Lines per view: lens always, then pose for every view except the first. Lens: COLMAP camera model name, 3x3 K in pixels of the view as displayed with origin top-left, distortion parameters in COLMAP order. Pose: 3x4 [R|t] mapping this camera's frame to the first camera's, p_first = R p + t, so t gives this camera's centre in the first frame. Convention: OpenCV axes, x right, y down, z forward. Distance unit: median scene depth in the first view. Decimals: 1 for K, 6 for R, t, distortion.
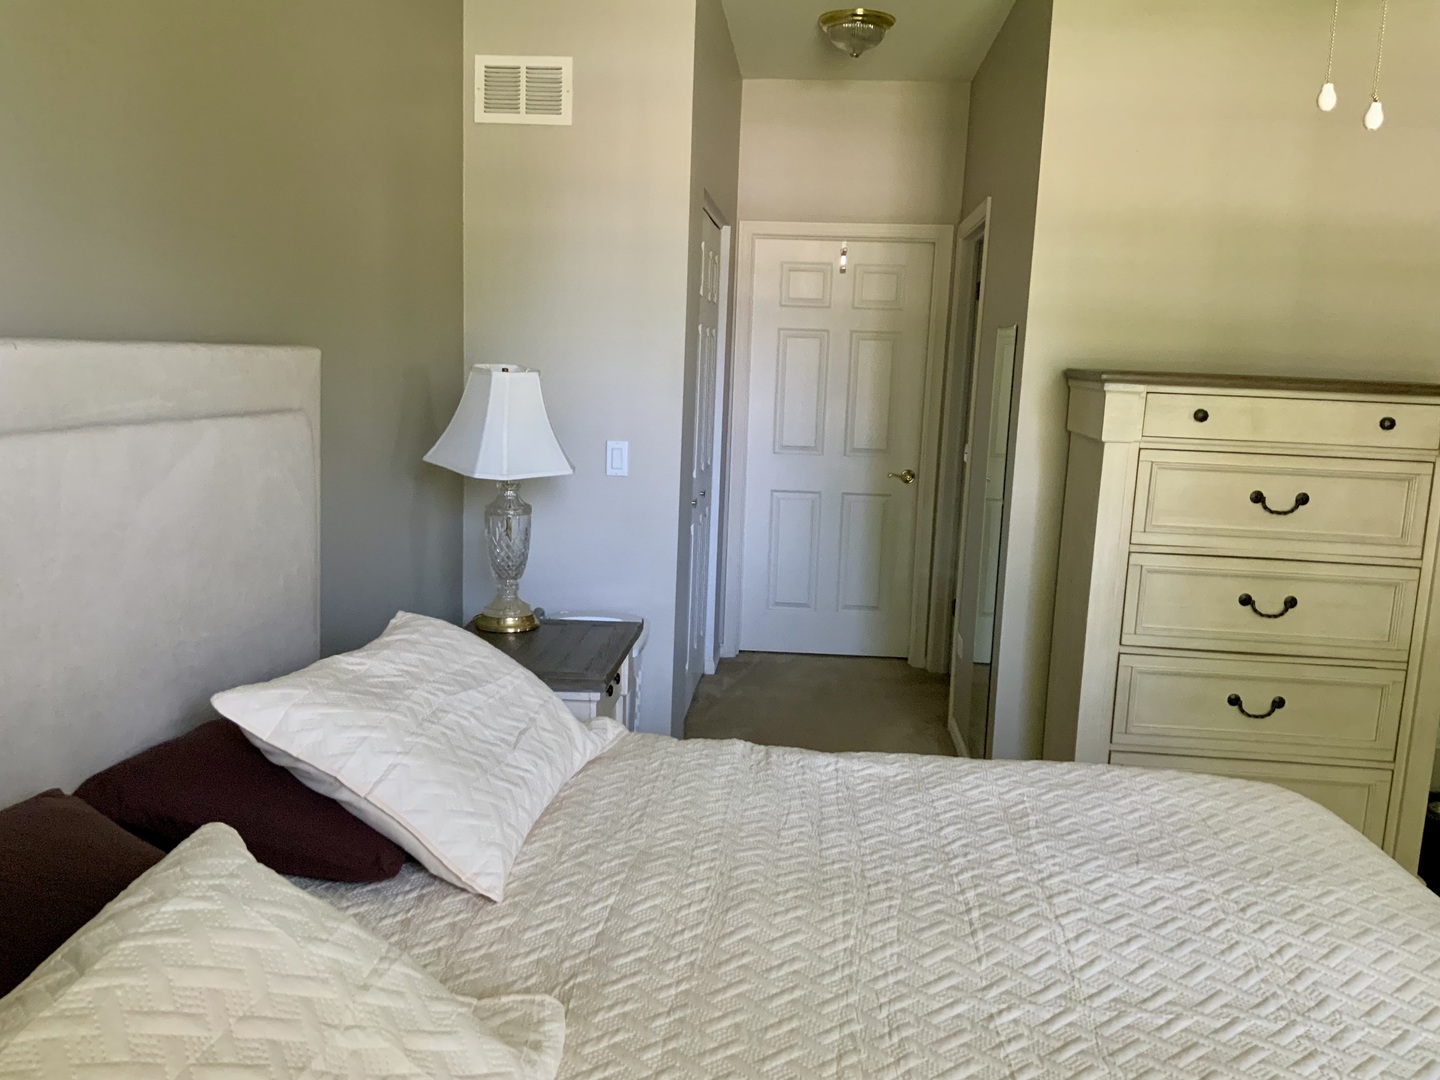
lens RADIAL K [[1188.1, 0, 716.5], [0, 1188.1, 538.1], [0, 0, 1]] dist [0.125807, -0.257645]
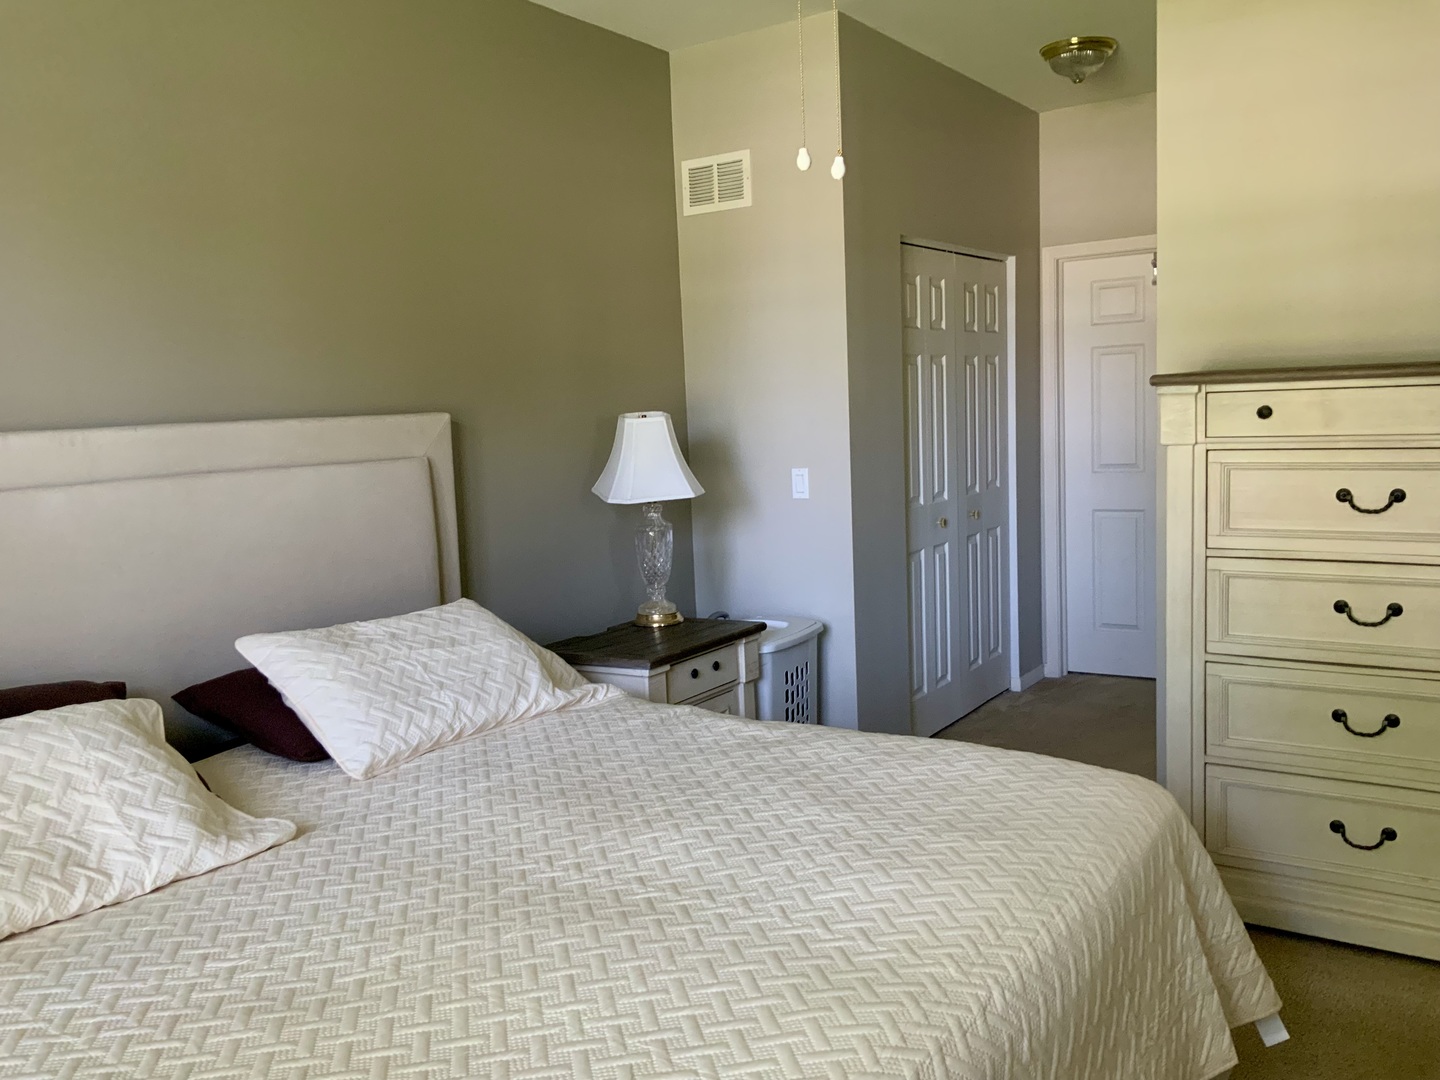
lens RADIAL K [[1188.1, 0, 716.5], [0, 1188.1, 538.1], [0, 0, 1]] dist [0.125807, -0.257645]
pose [[0.870323, -0.019751, -0.492085, 0.472313], [0.003966, 0.999444, -0.033101, 0.026981], [0.492465, 0.026857, 0.869918, -0.043538]]
